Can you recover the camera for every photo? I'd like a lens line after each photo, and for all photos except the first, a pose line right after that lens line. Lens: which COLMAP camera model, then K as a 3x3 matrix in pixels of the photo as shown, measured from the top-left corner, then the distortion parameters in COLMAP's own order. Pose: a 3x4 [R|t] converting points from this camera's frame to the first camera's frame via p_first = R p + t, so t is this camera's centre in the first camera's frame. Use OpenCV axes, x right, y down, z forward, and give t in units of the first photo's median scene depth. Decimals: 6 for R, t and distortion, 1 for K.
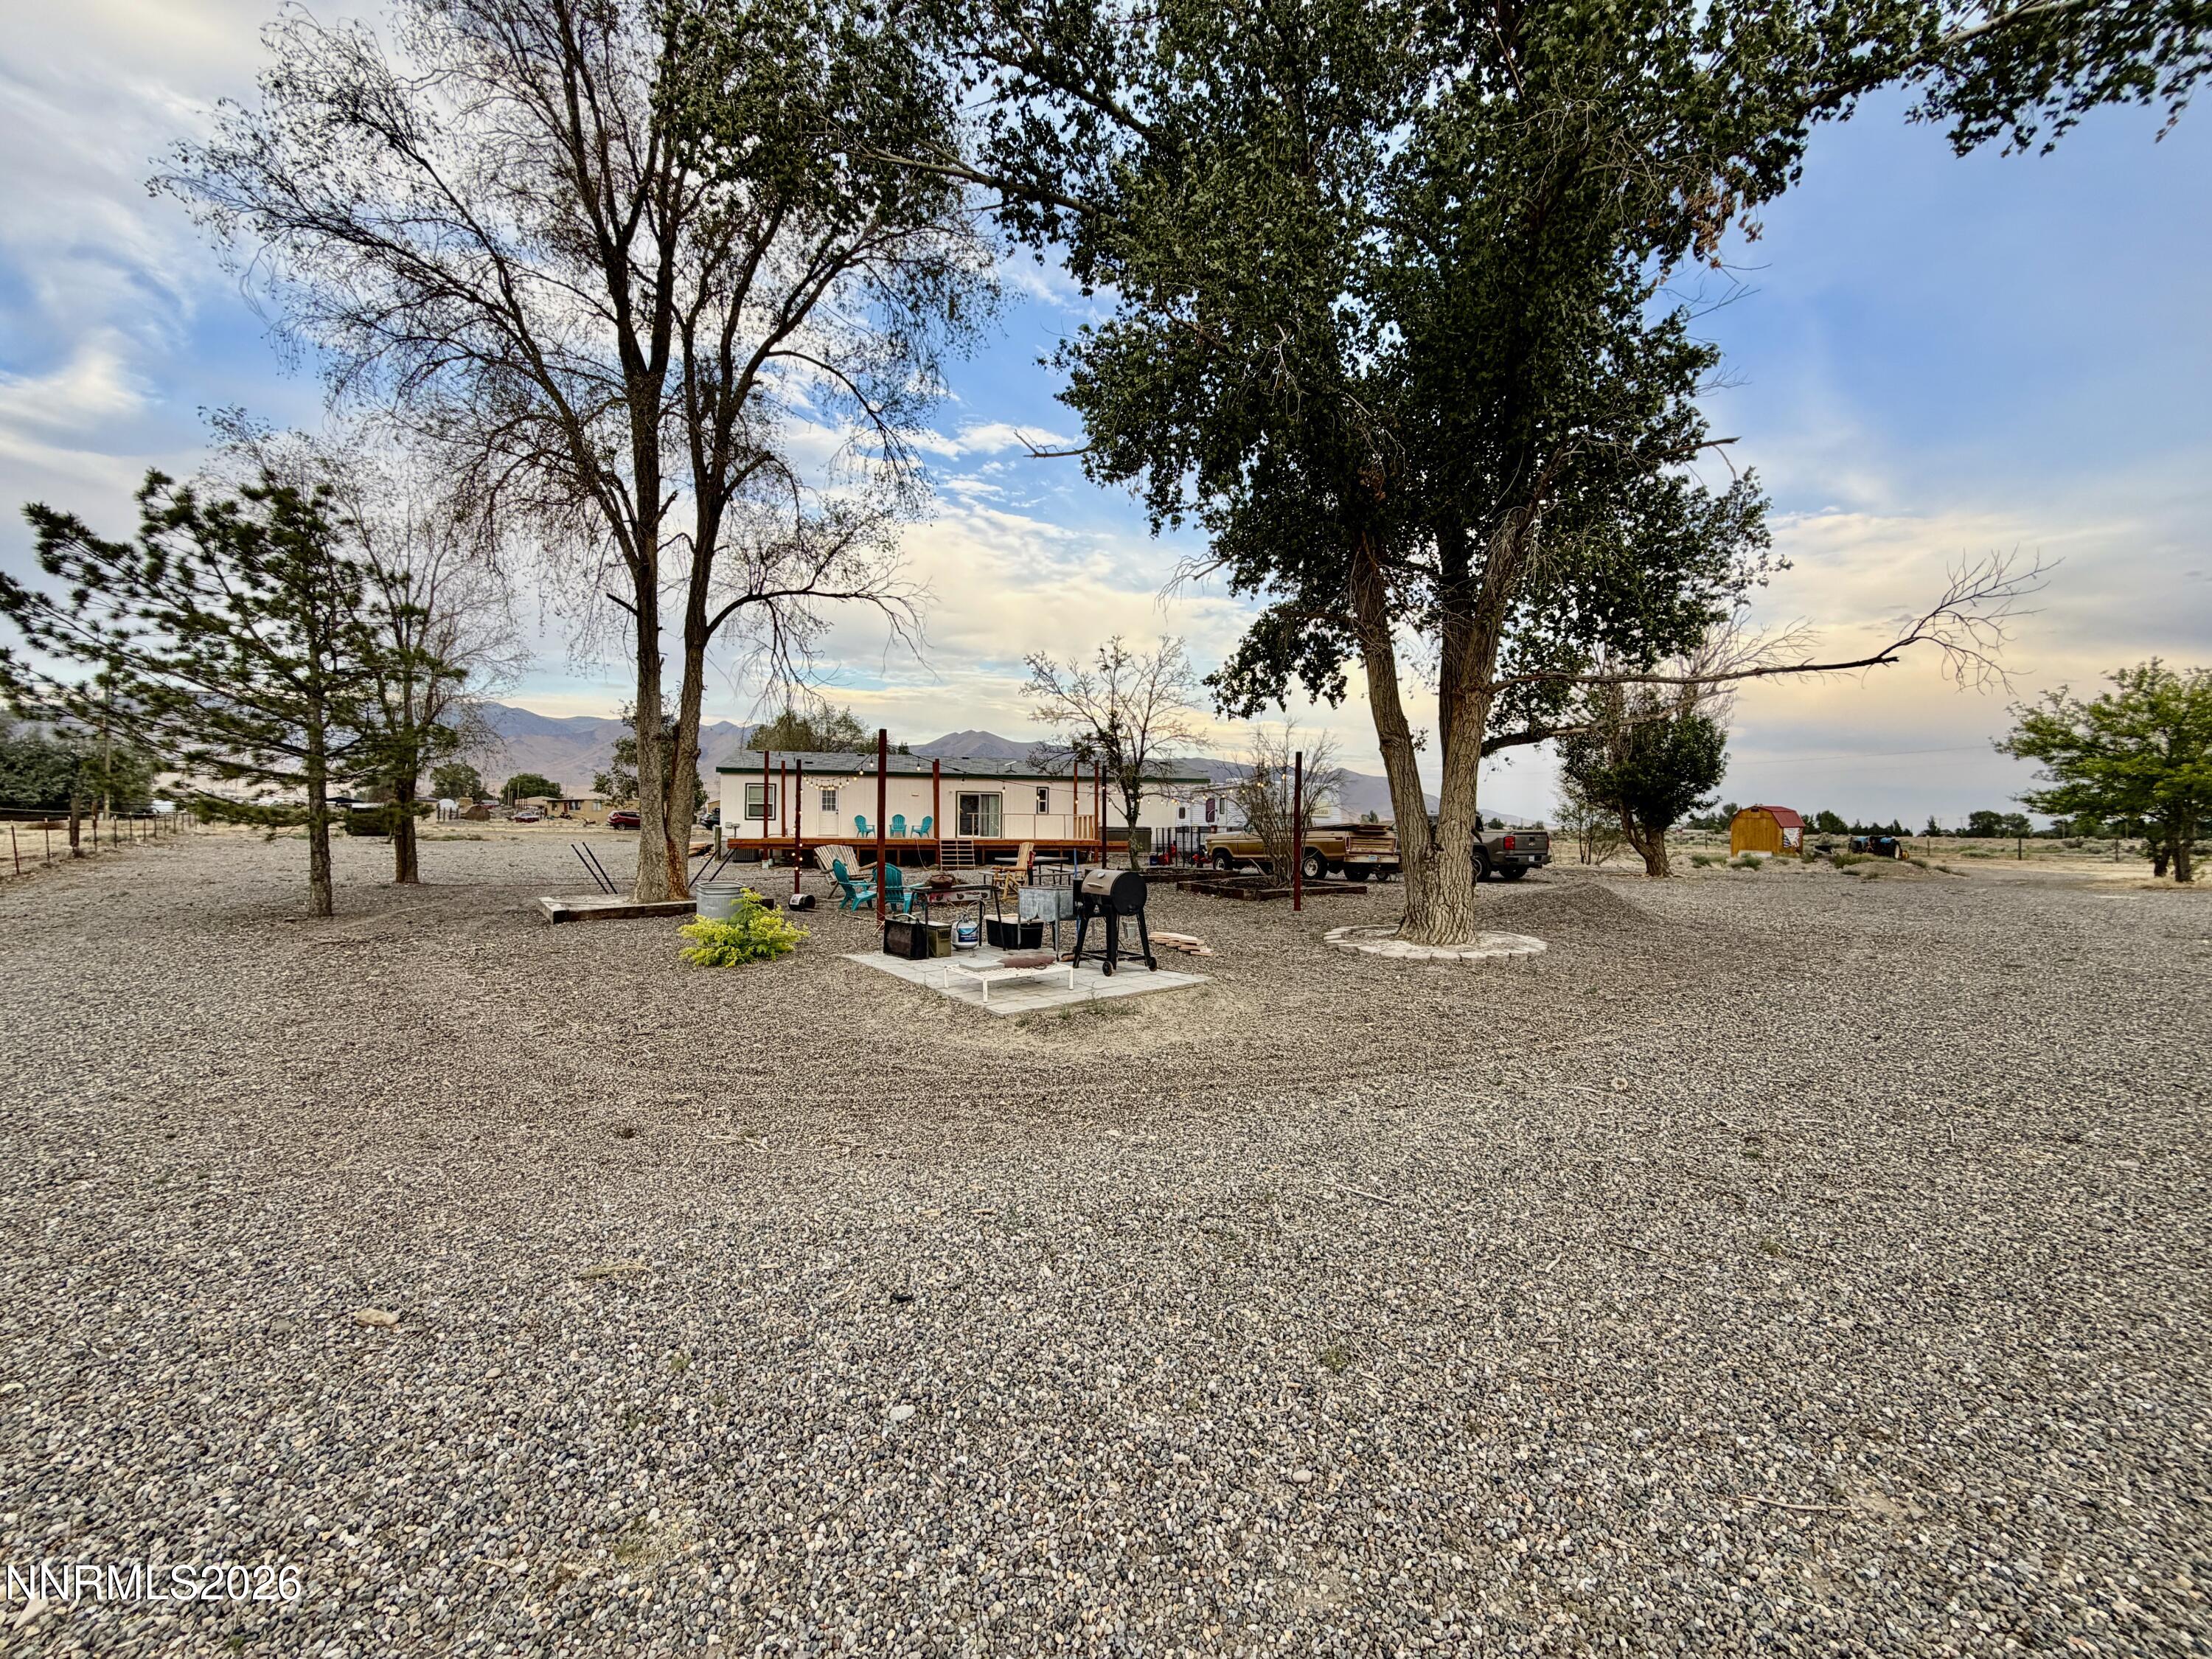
lens RADIAL K [[893.3, 0, 1099.0], [0, 893.3, 837.8], [0, 0, 1]] dist [0.006066, 0.000792]
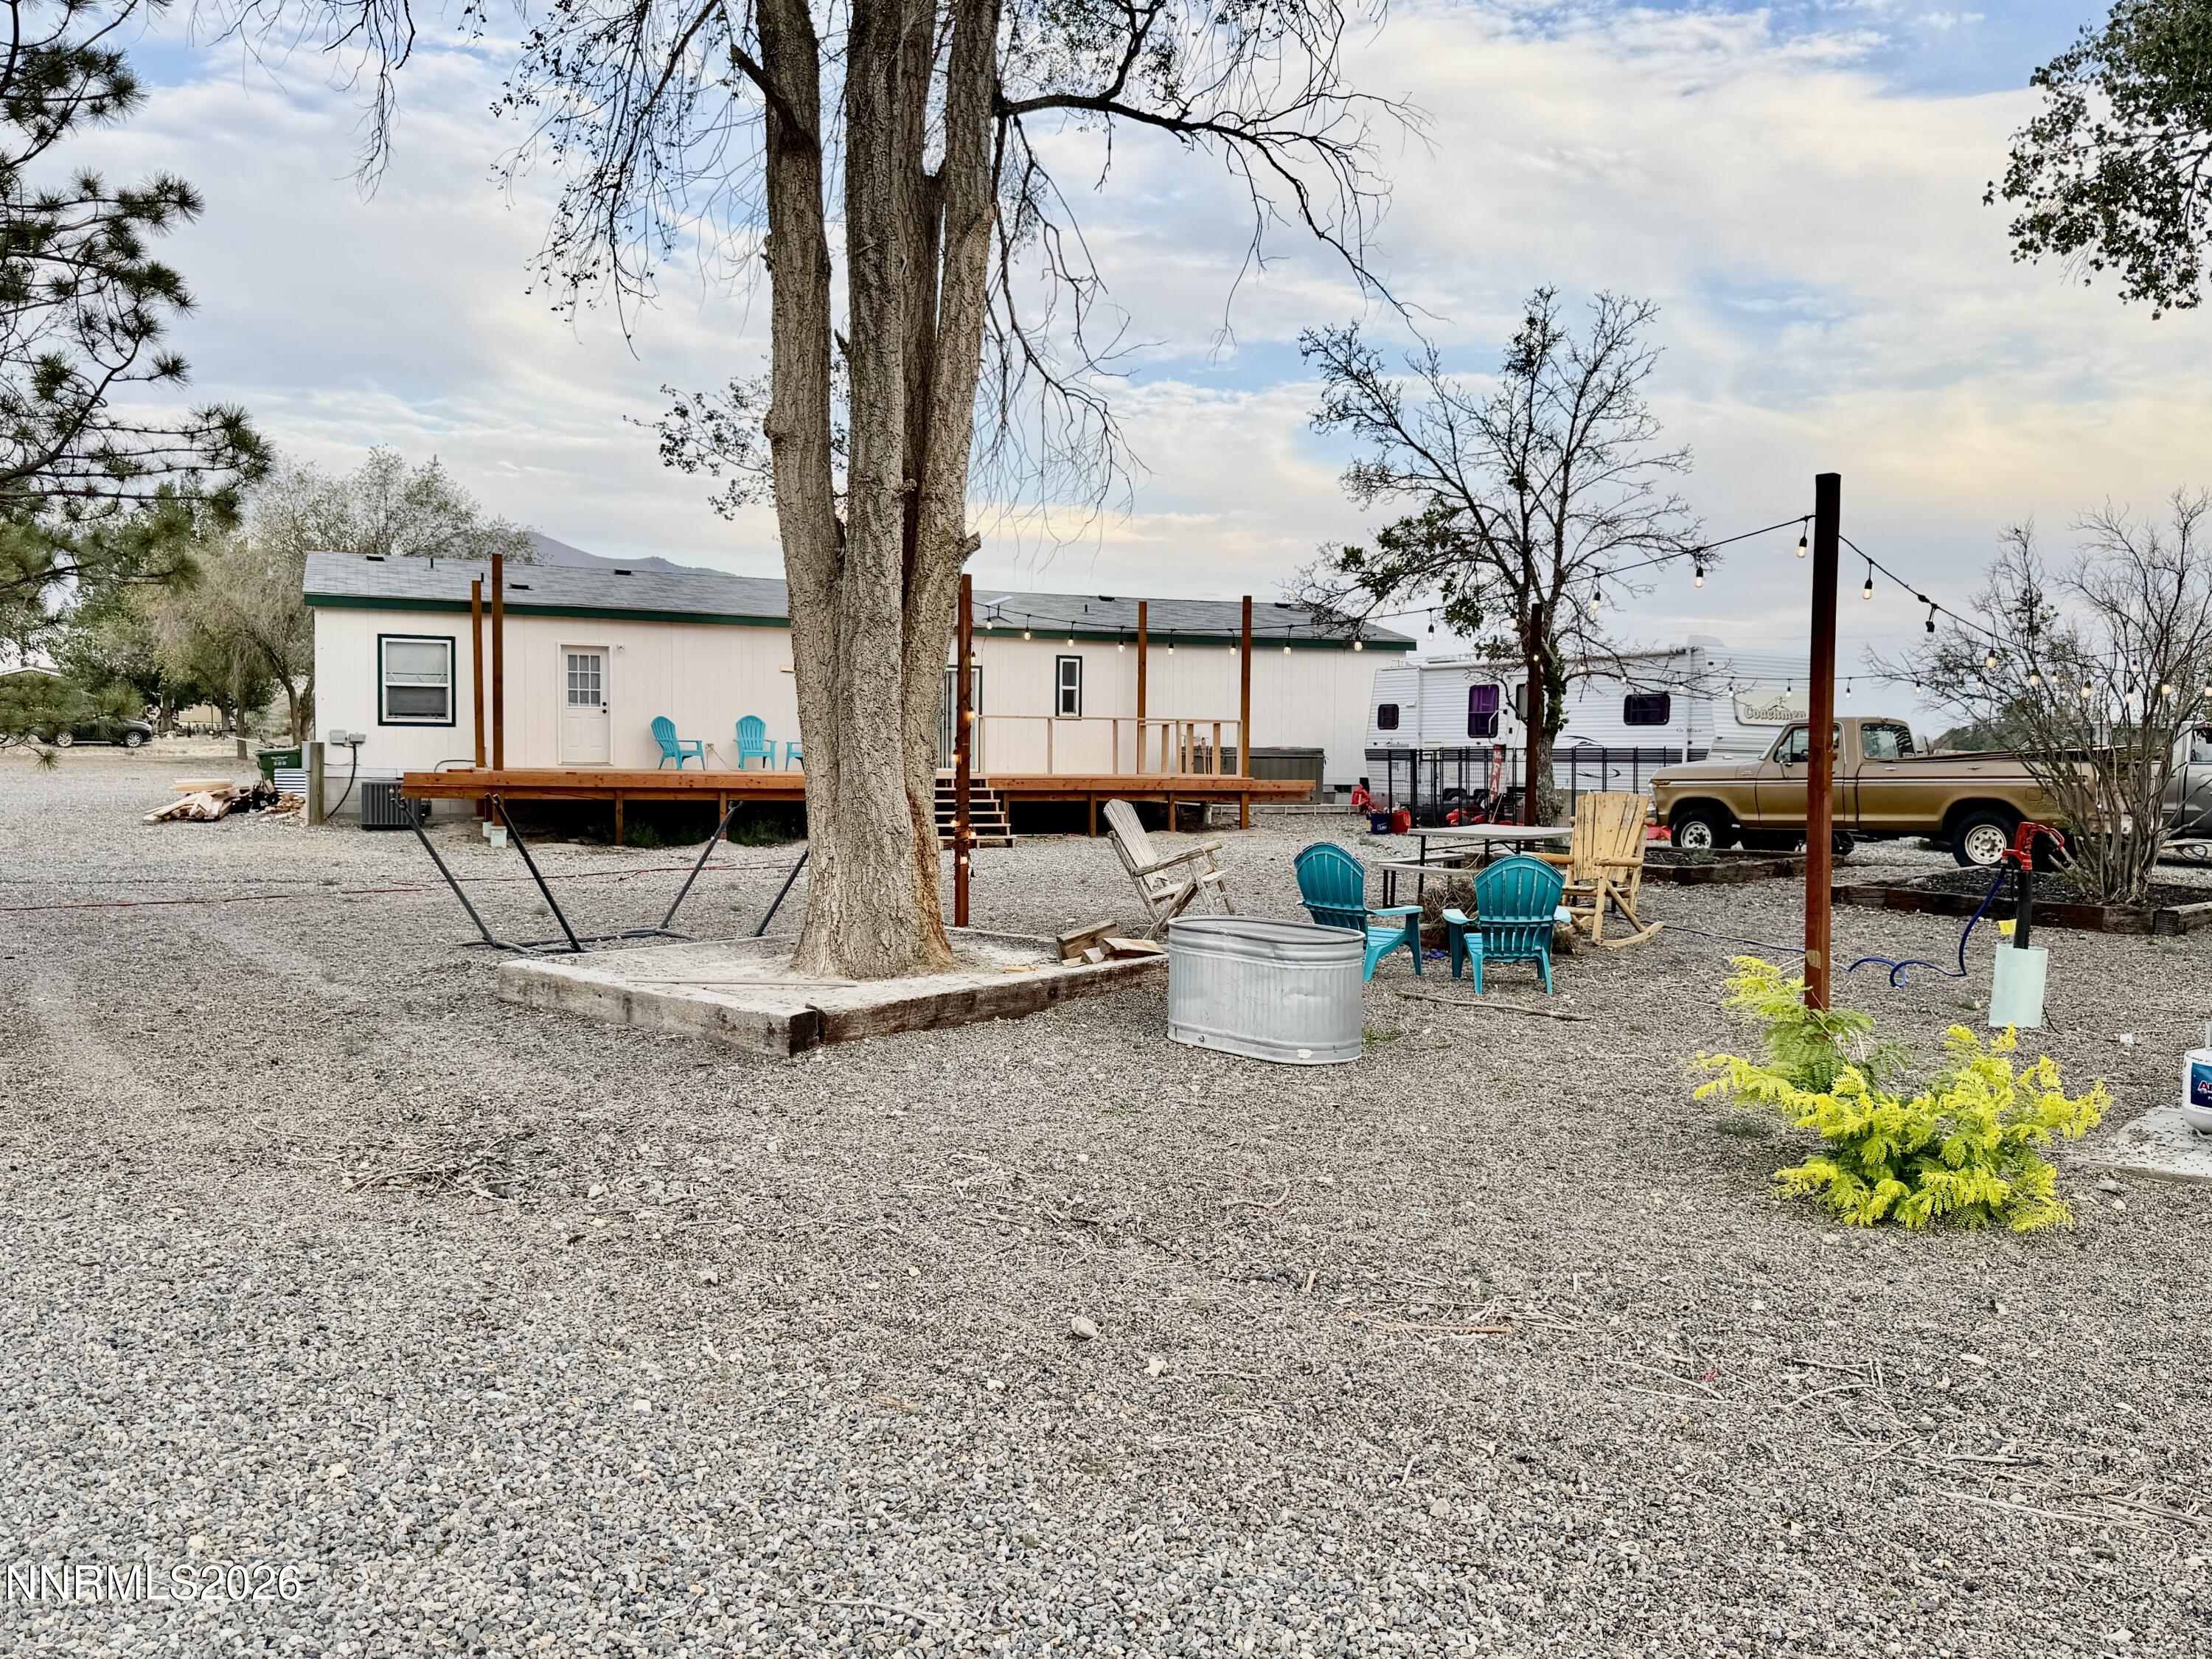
lens RADIAL K [[1835.8, 0, 1103.6], [0, 1835.8, 819.8], [0, 0, 1]] dist [0.077237, -0.098725]
pose [[0.986353, -0.000936, 0.164640, -0.902902], [-0.003999, 0.999553, 0.029640, -0.012319], [-0.164594, -0.029894, 0.985908, 0.492429]]
